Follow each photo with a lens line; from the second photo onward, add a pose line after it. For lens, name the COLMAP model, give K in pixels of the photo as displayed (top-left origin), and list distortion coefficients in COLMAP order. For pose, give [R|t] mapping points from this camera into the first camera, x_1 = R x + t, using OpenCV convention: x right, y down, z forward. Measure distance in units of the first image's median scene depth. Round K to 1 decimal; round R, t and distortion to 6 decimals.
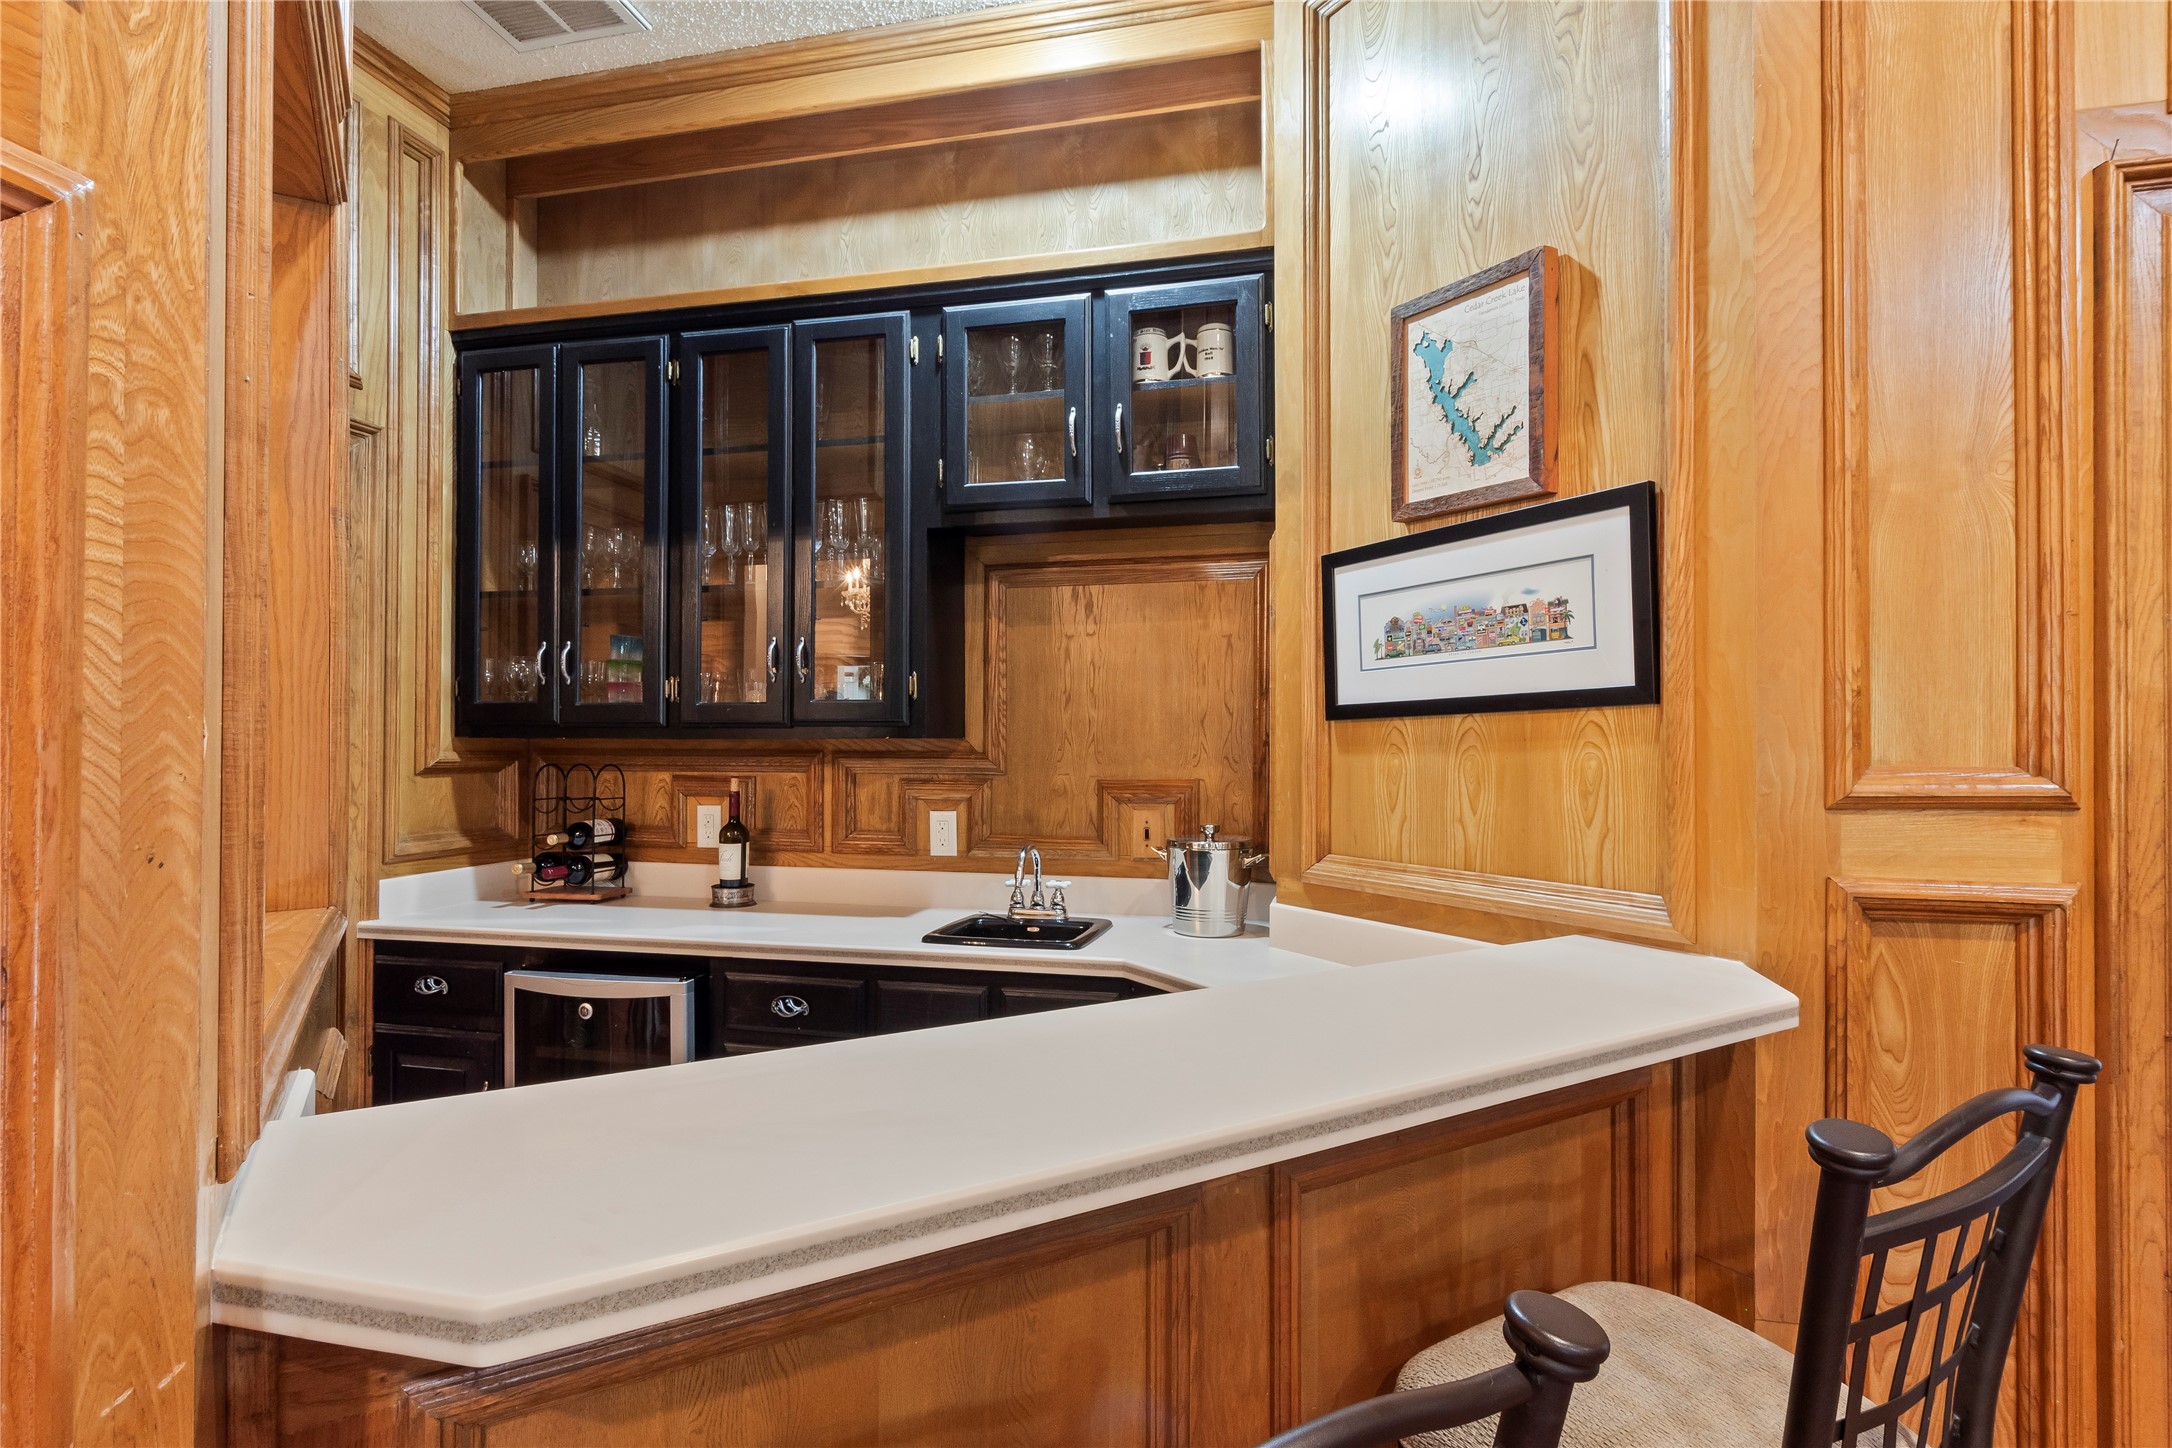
lens RADIAL K [[1156.6, 0, 1088.0], [0, 1156.6, 733.7], [0, 0, 1]] dist [-0.002601, -0.000781]
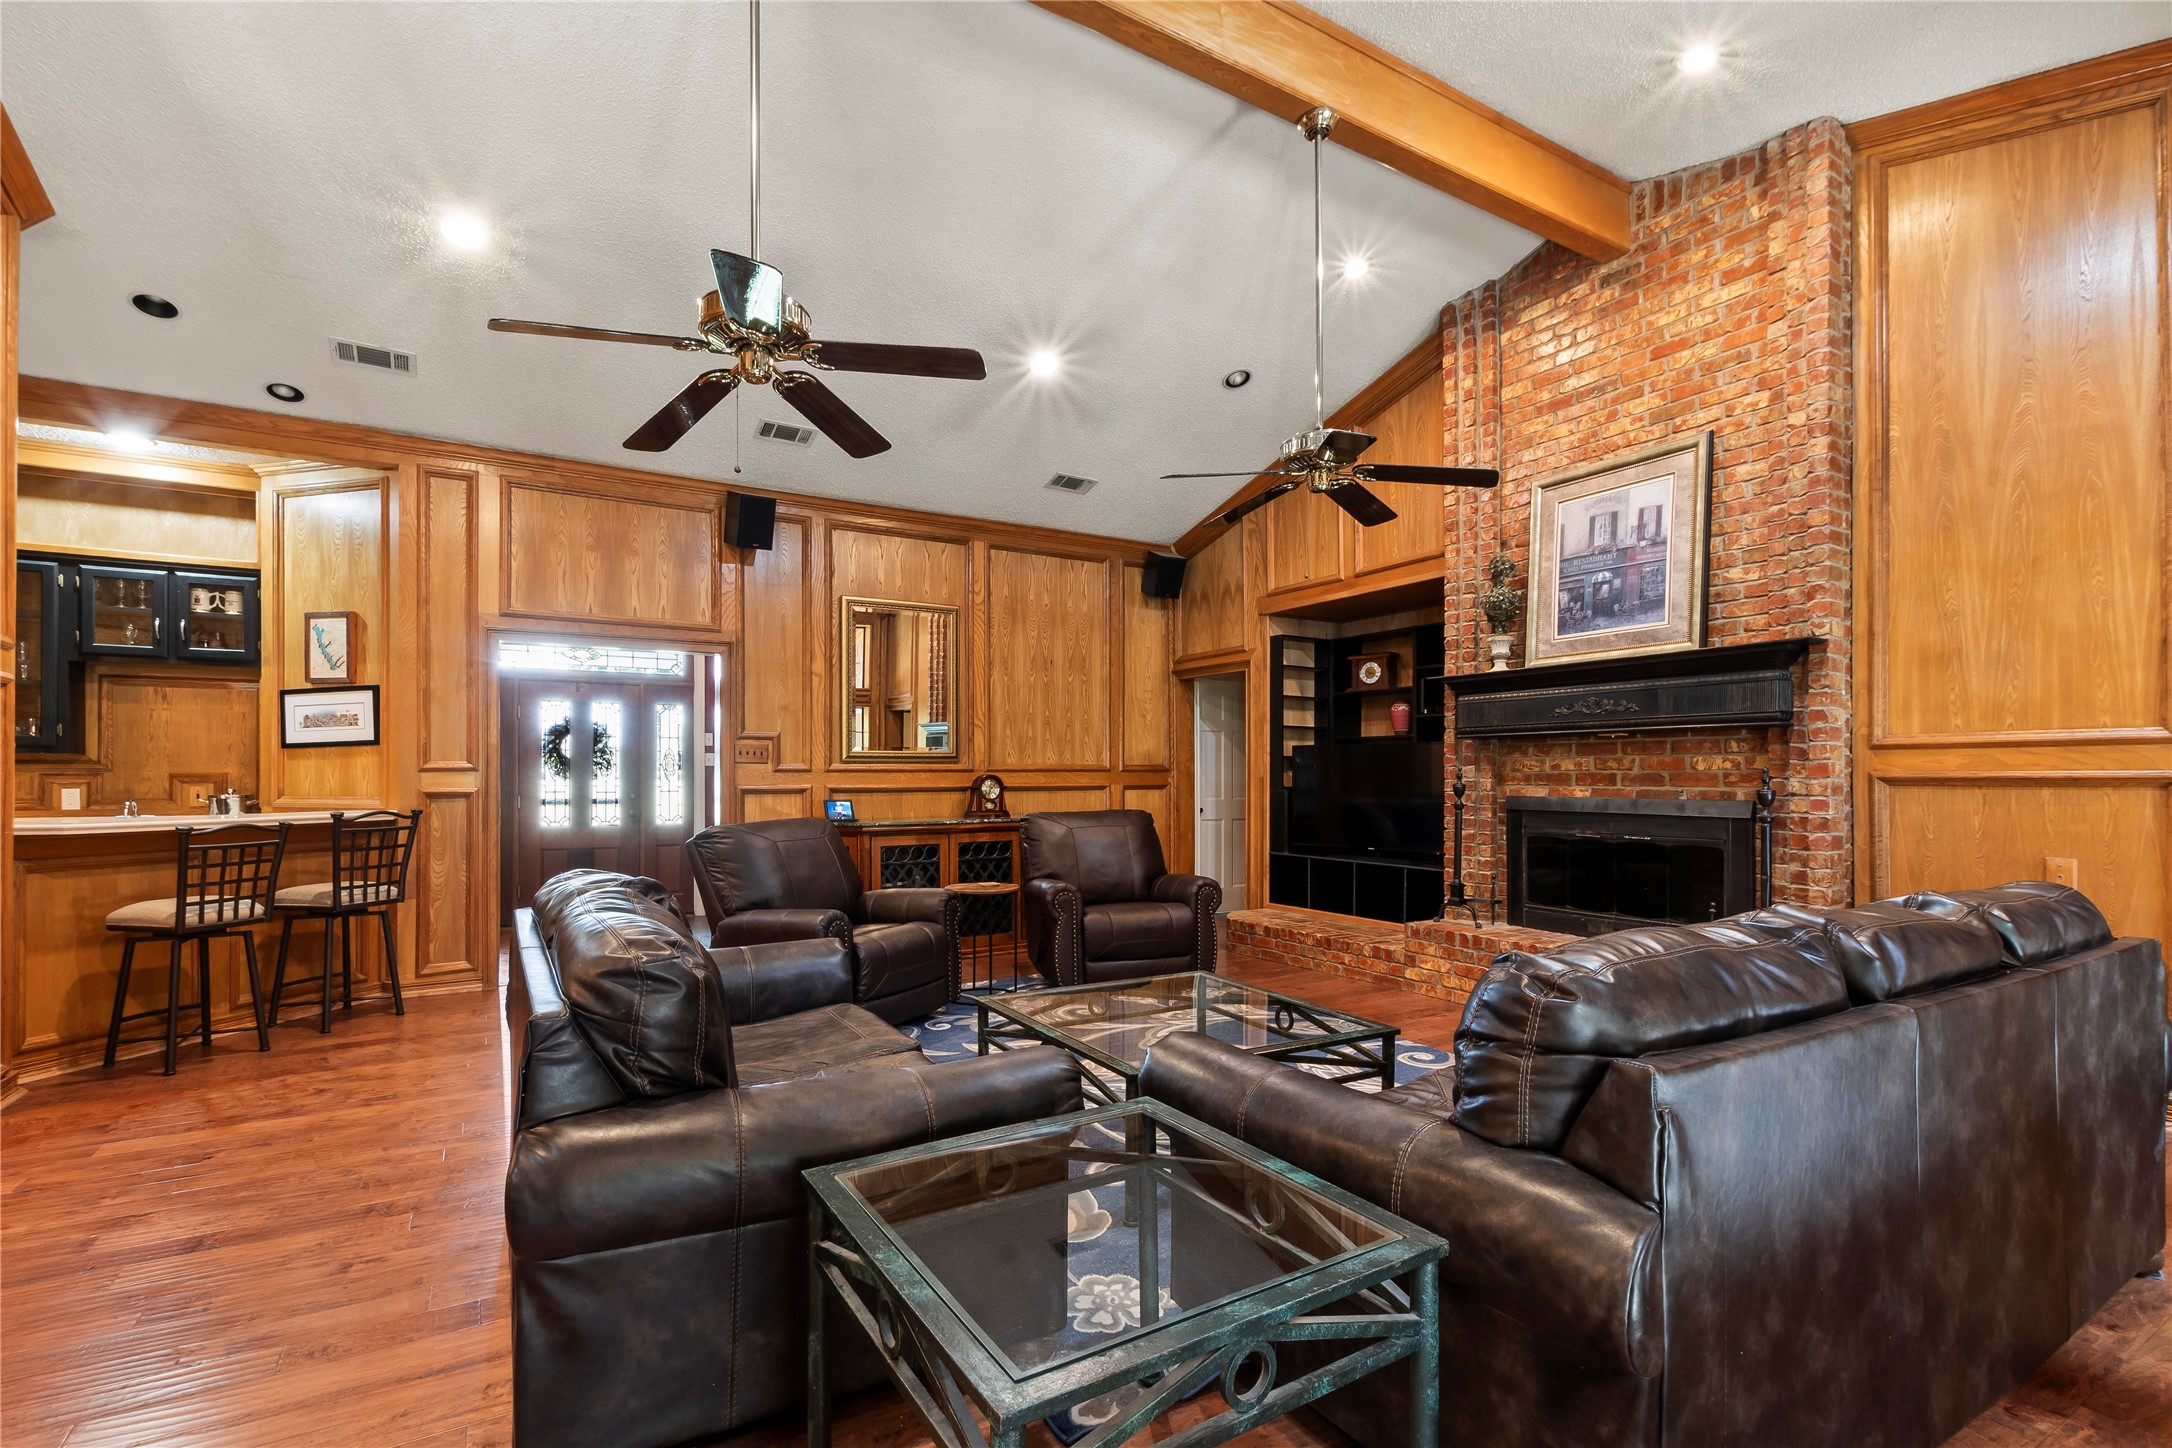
lens RADIAL K [[965.4, 0, 1051.3], [0, 965.4, 770.1], [0, 0, 1]] dist [0.007624, -0.004374]
pose [[0.722134, 0.001970, 0.691750, -0.068511], [-0.003719, 0.999993, 0.001034, 0.030380], [-0.691743, -0.003319, 0.722136, -1.902576]]
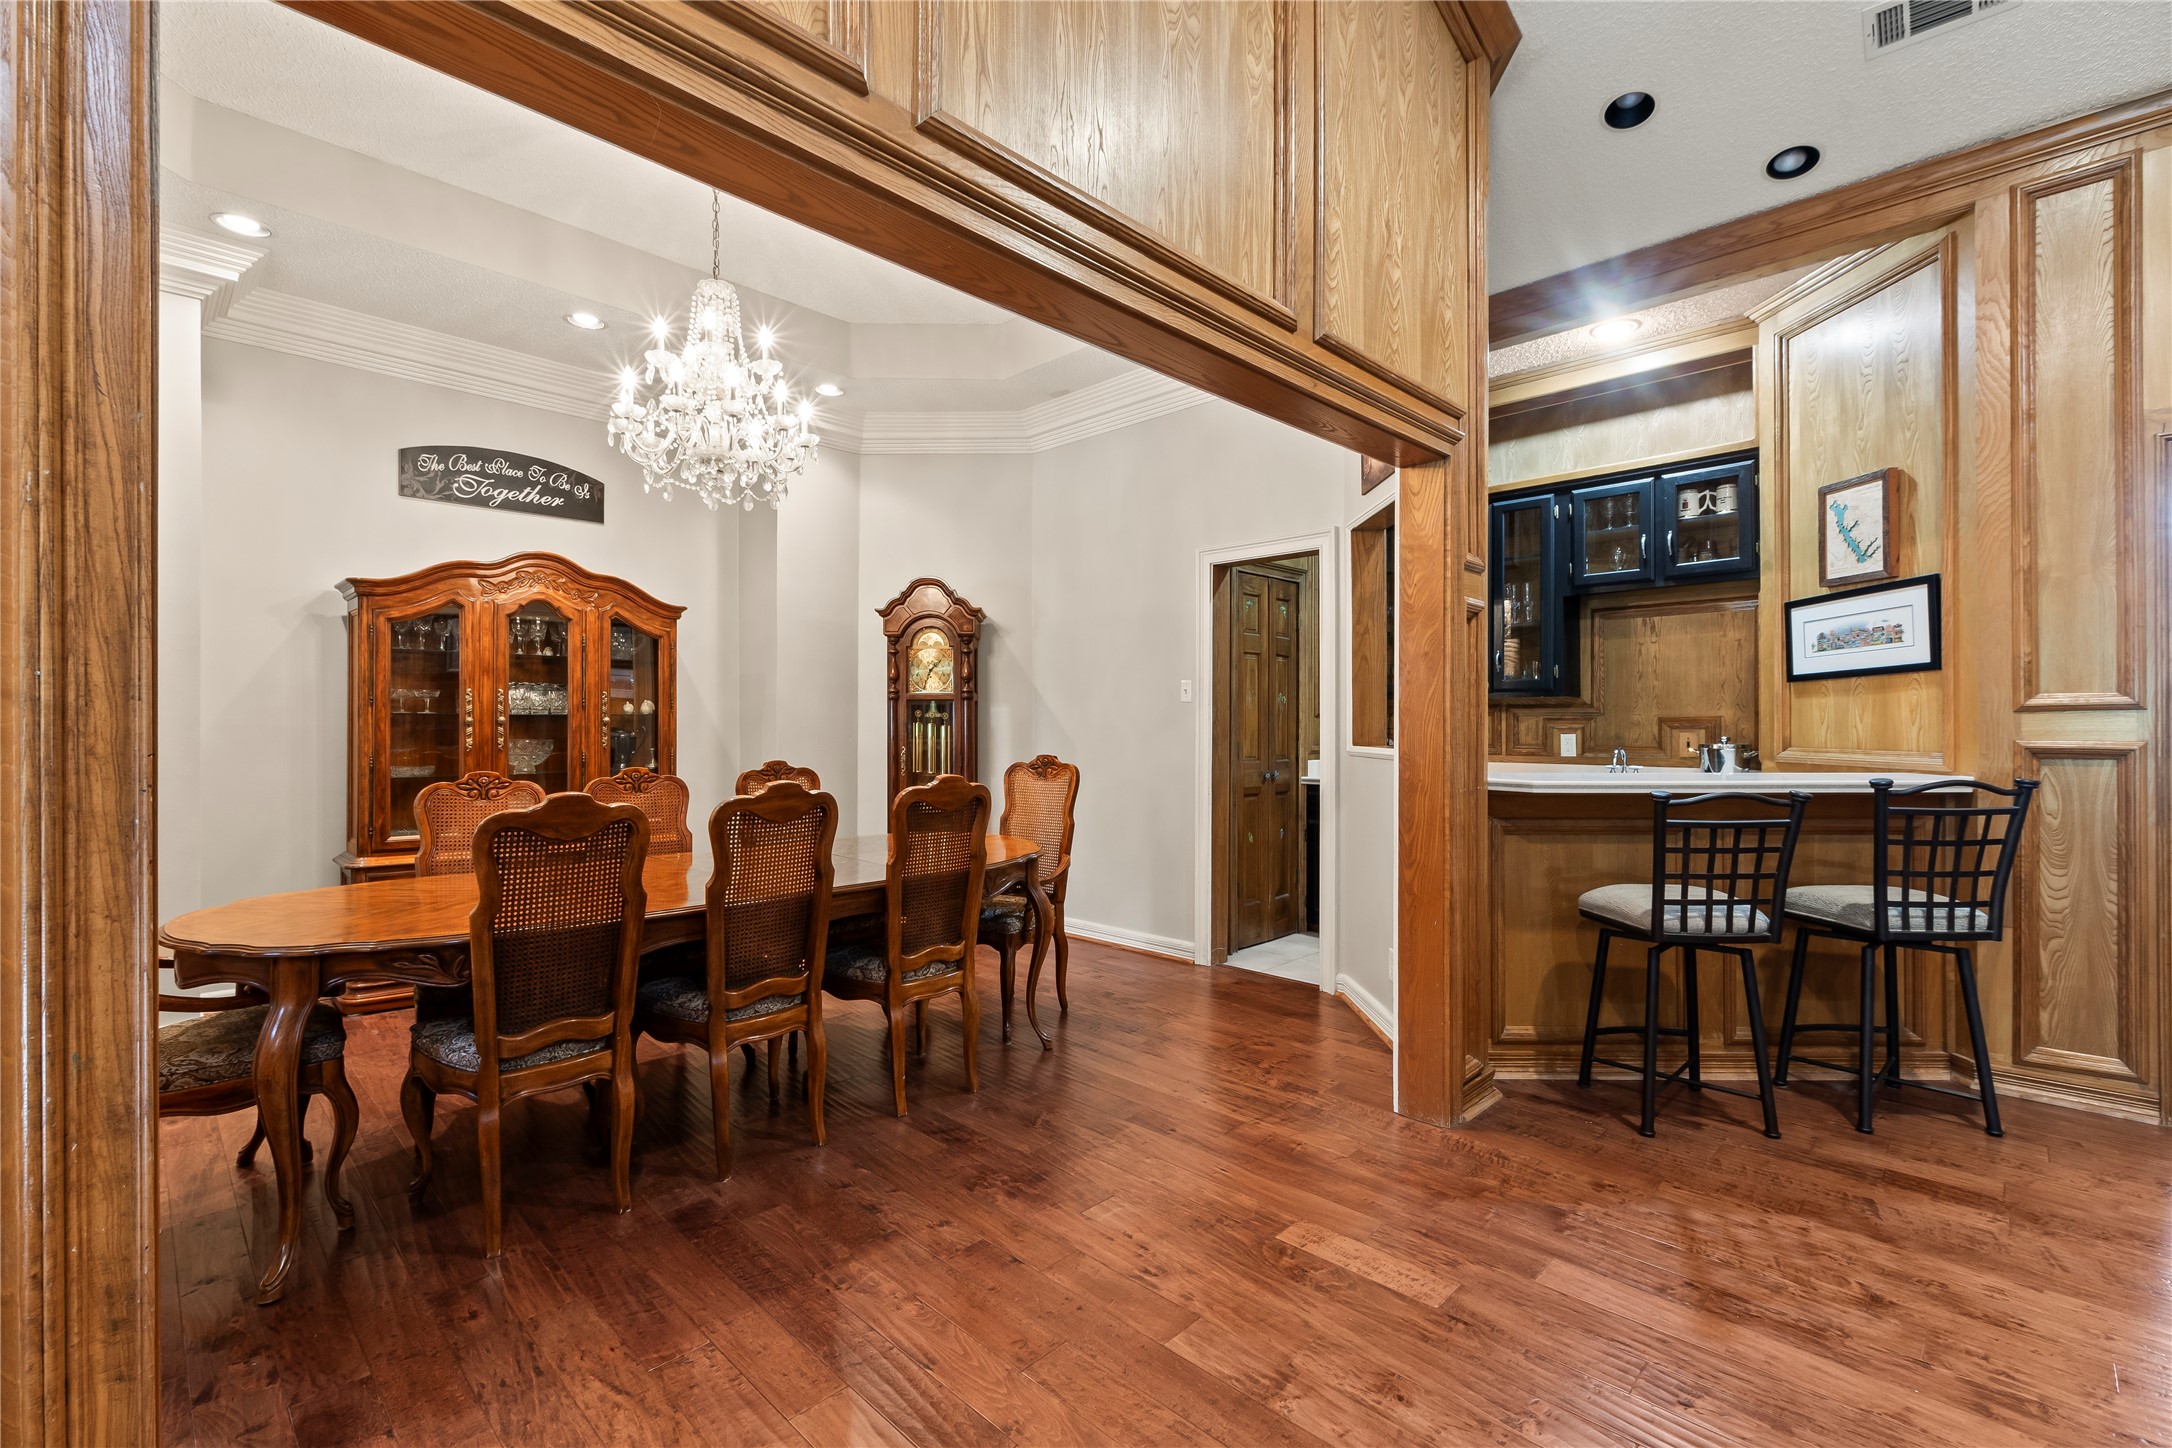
lens RADIAL K [[965.4, 0, 1084.2], [0, 965.4, 722.3], [0, 0, 1]] dist [0.007624, -0.004374]
pose [[0.864363, -0.003871, -0.502854, -0.009966], [0.007790, 0.999953, 0.005692, 0.038318], [0.502809, -0.008838, 0.864352, -1.070921]]
